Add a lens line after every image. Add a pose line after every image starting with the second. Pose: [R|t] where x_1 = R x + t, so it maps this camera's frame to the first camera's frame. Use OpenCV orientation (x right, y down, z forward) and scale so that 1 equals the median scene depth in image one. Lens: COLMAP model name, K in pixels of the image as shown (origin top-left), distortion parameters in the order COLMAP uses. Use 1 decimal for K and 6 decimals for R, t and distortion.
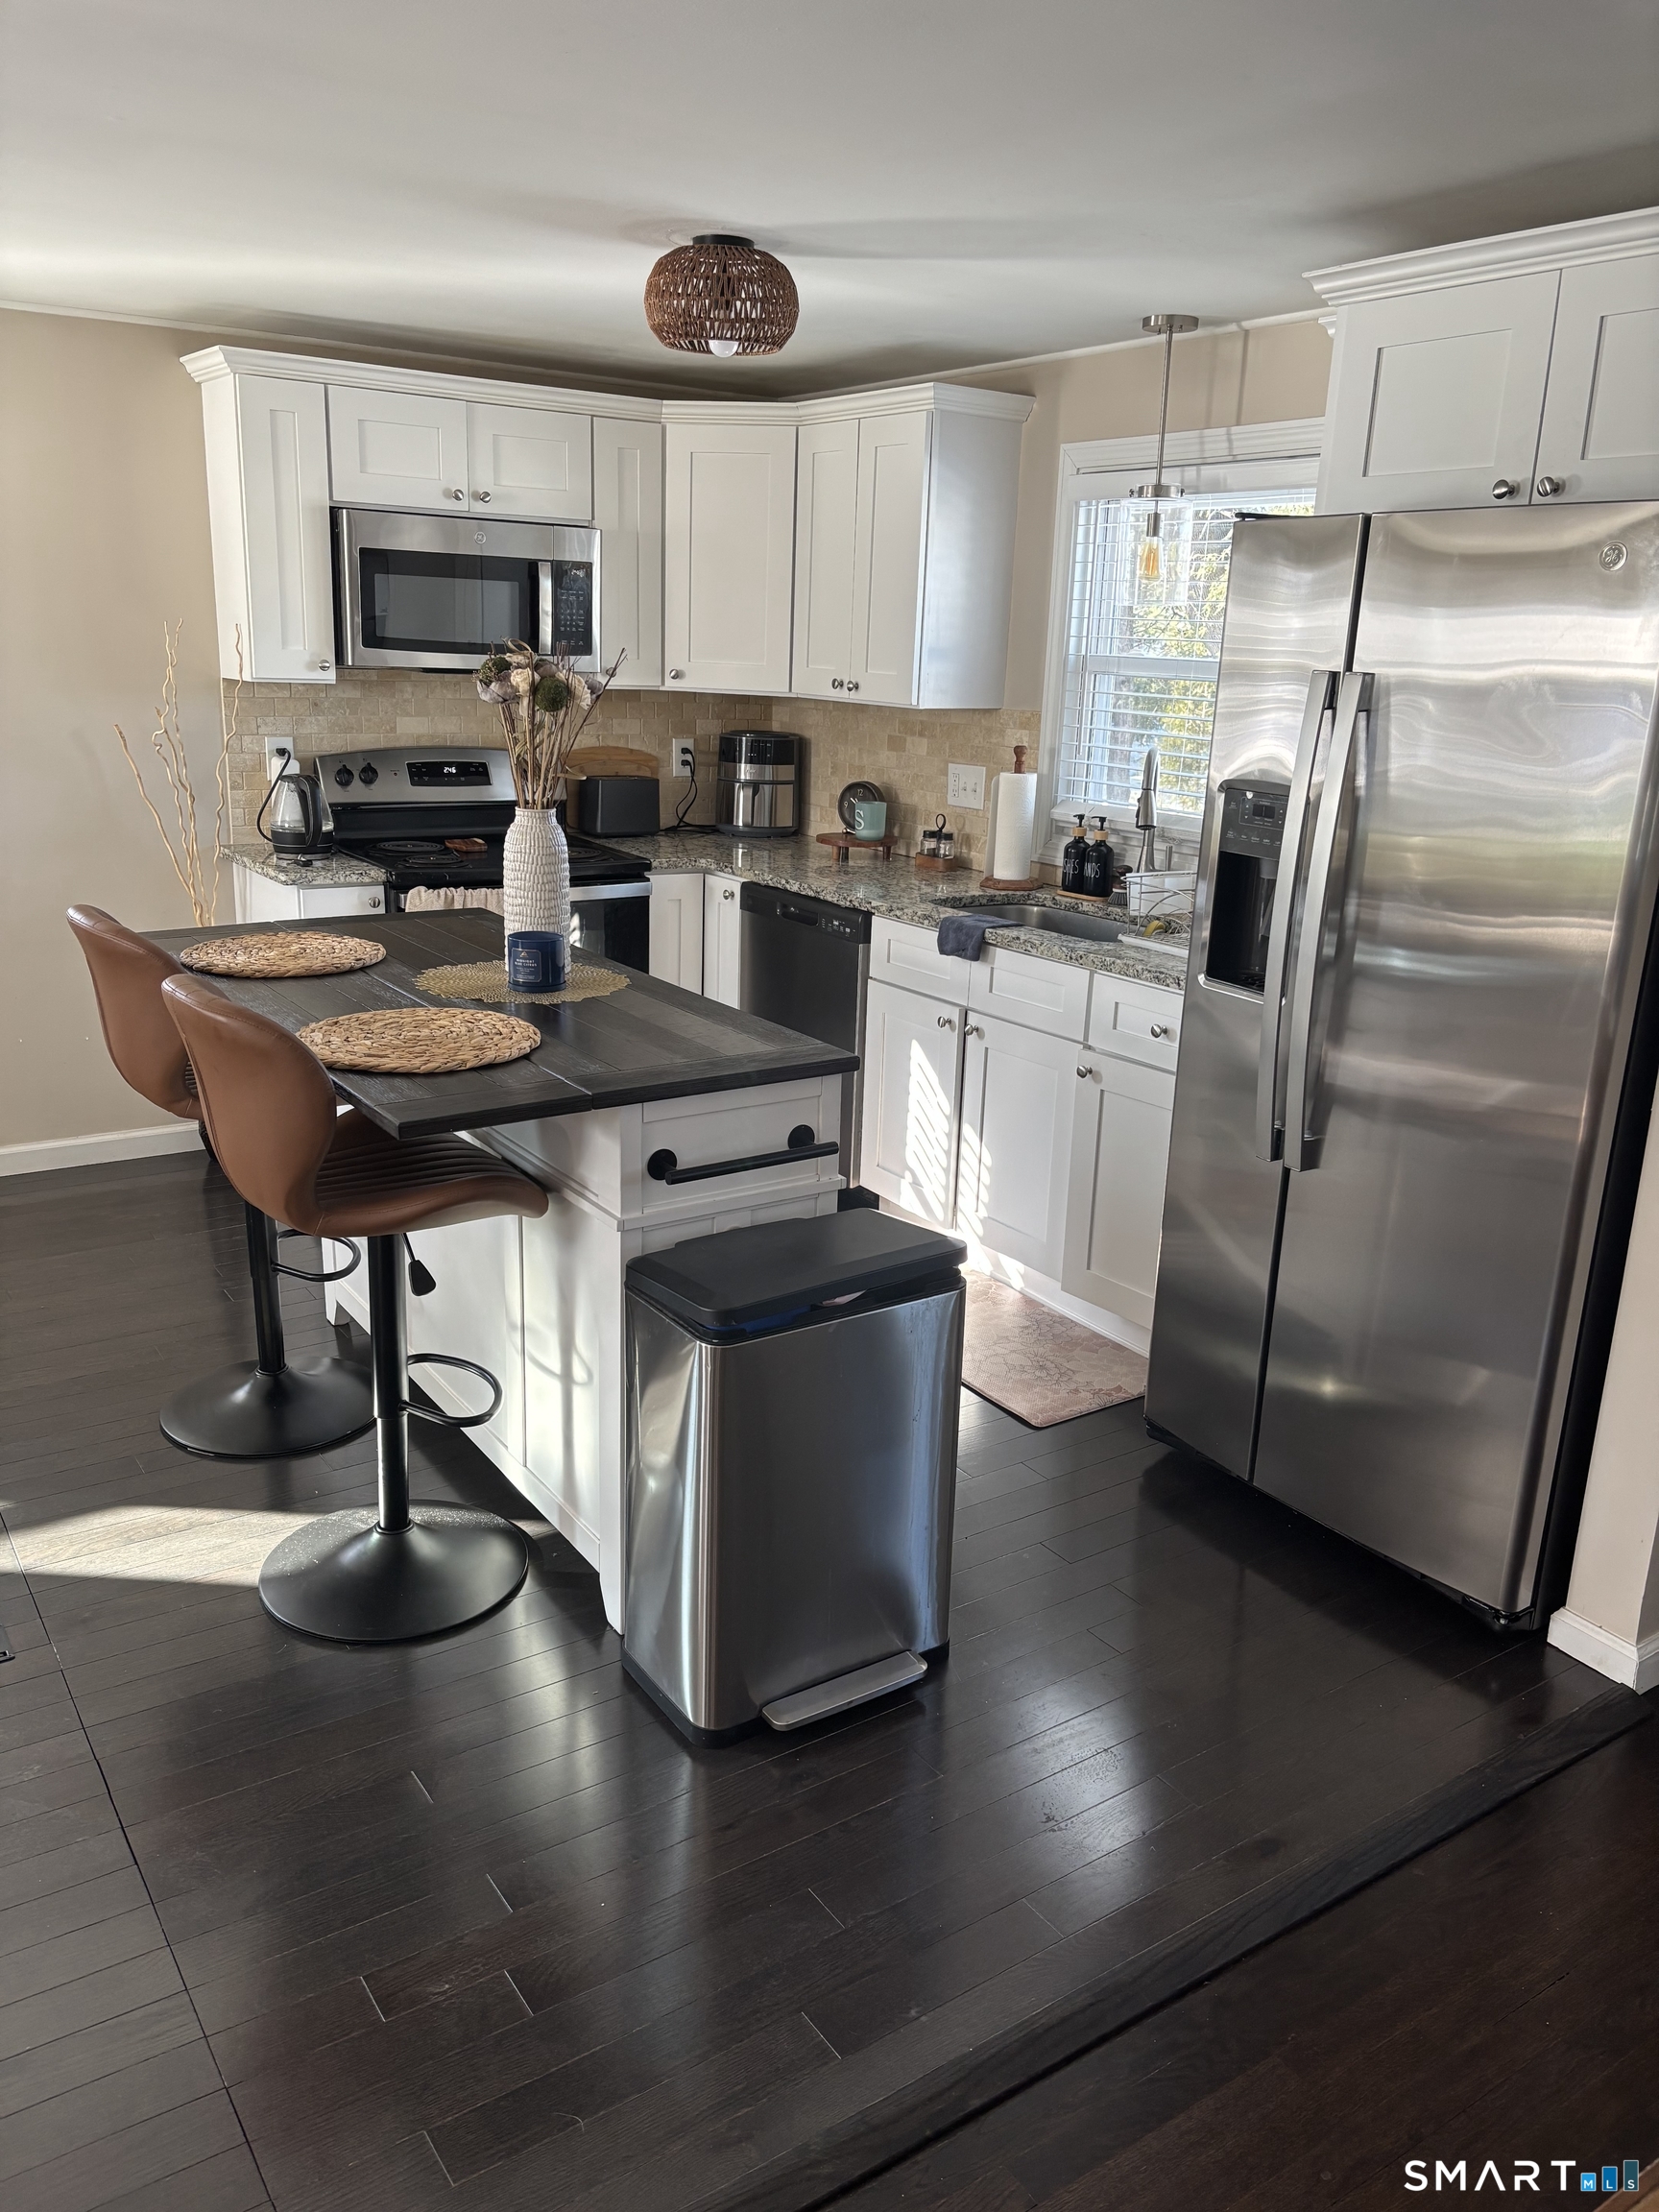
lens RADIAL K [[1707.3, 0, 820.4], [0, 1707.3, 1132.5], [0, 0, 1]] dist [0.039173, -0.000603]
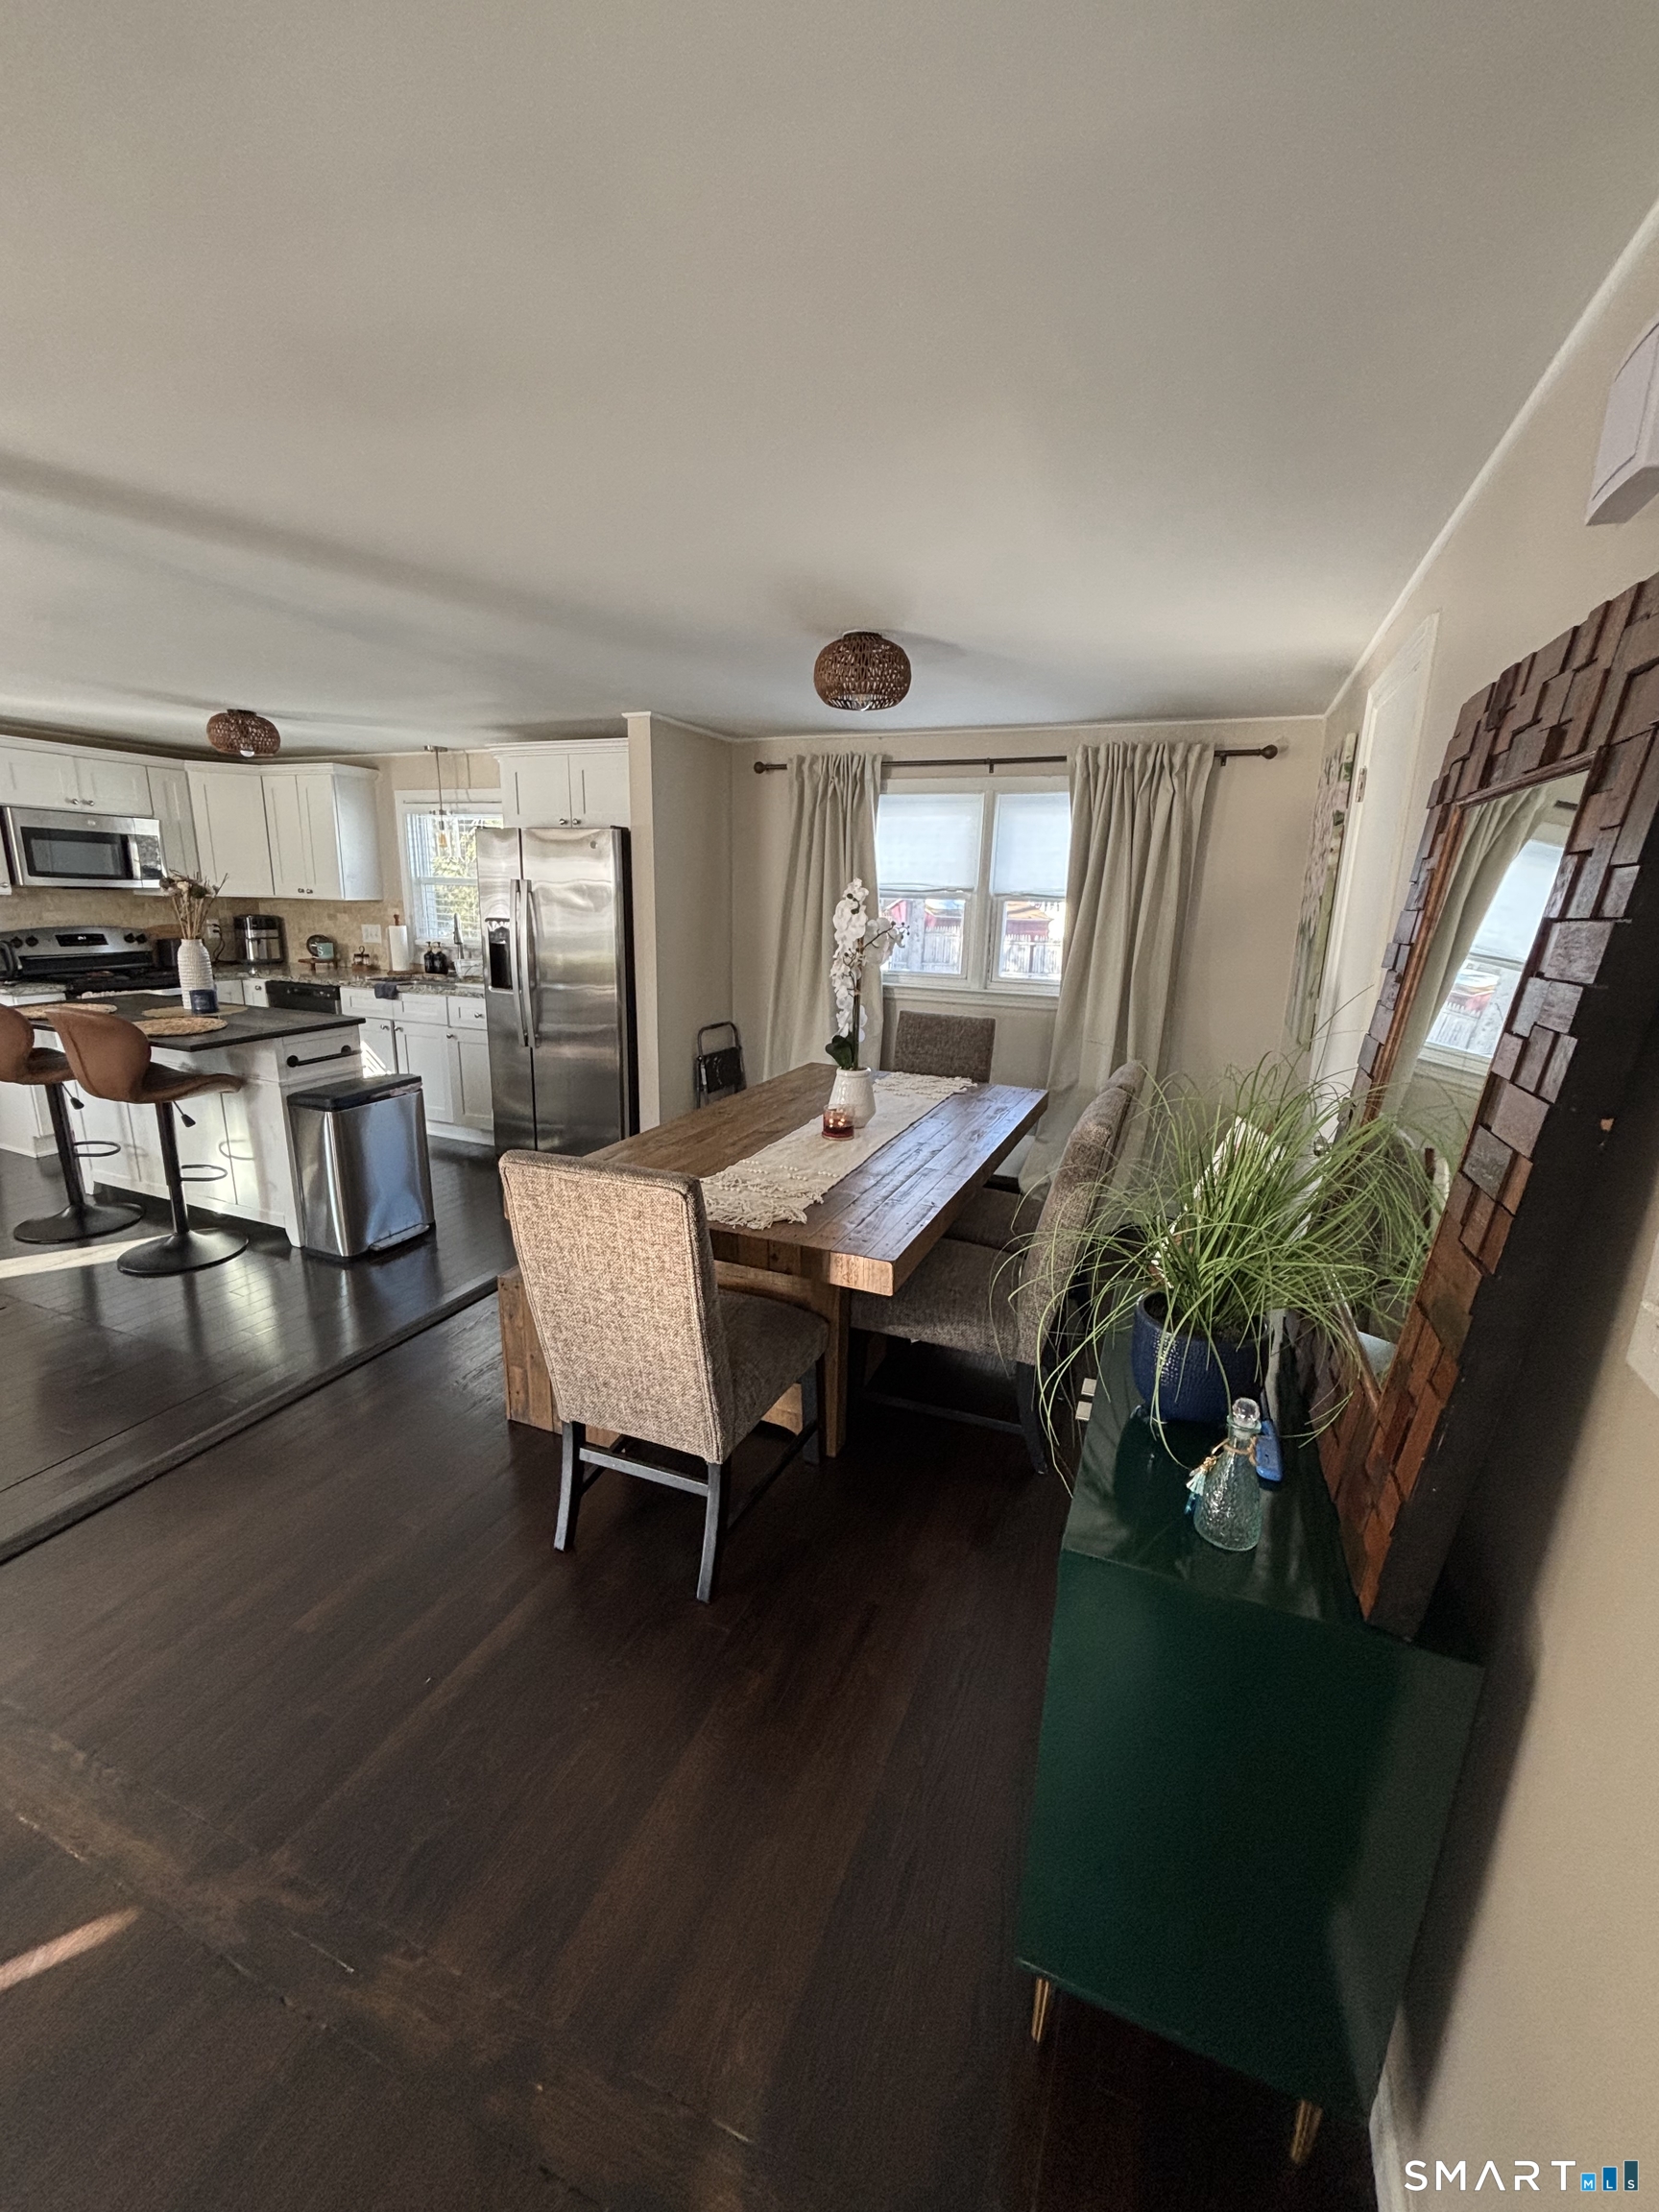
lens RADIAL K [[899.7, 0, 860.6], [0, 899.7, 1116.8], [0, 0, 1]] dist [-0.022702, -0.000024]
pose [[0.818231, -0.148516, 0.555375, -0.087095], [0.157402, 0.987015, 0.032044, 0.114120], [-0.552922, 0.061198, 0.830983, -0.372623]]
